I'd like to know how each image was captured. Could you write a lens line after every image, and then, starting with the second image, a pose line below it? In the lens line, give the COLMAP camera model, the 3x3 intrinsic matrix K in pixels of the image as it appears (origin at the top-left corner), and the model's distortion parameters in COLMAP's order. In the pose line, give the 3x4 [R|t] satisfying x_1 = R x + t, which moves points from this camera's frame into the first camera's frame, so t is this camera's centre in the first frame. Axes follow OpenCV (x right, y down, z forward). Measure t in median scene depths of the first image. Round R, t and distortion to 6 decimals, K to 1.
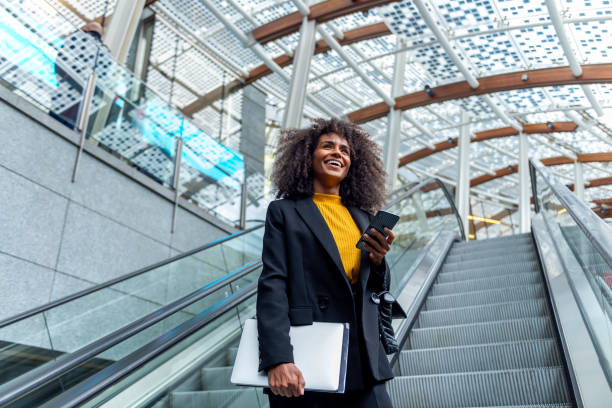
lens RADIAL K [[539.3, 0, 306.0], [0, 539.3, 204.0], [0, 0, 1]] dist [0.008609, 0.003497]
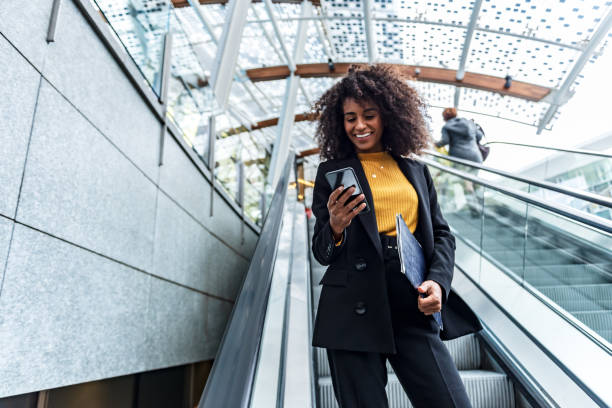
lens RADIAL K [[423.5, 0, 306.0], [0, 423.5, 204.0], [0, 0, 1]] dist [0.019887, -0.001174]
pose [[0.912190, 0.106824, 0.395598, -0.136331], [-0.146823, 0.986527, 0.072157, 0.016485], [-0.382560, -0.123904, 0.915585, 0.204295]]
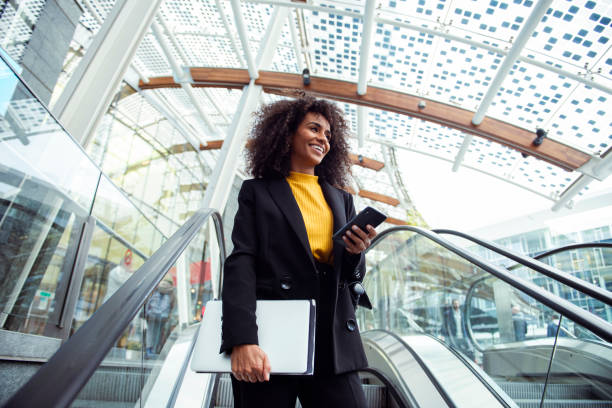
lens RADIAL K [[419.9, 0, 306.0], [0, 419.9, 204.0], [0, 0, 1]] dist [-0.053704, -0.001632]
pose [[0.838448, 0.252271, 0.483079, -0.025733], [-0.276815, 0.960689, -0.021237, -0.016473], [-0.469446, -0.115917, 0.875319, 0.459689]]
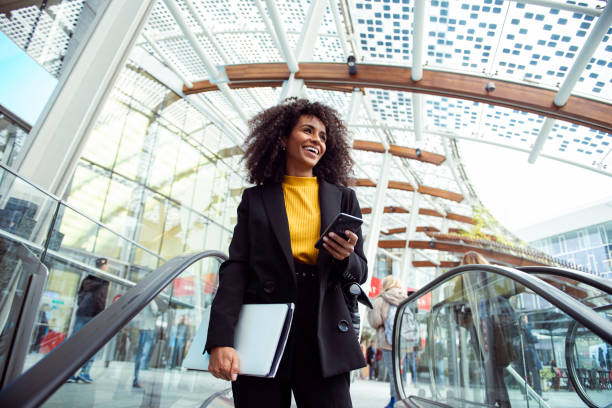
lens RADIAL K [[419.9, 0, 306.0], [0, 419.9, 204.0], [0, 0, 1]] dist [-0.053704, -0.001632]
pose [[0.906385, 0.211756, 0.365548, 0.013332], [-0.235418, 0.971671, 0.020850, -0.032778], [-0.350777, -0.104955, 0.930559, 0.521773]]
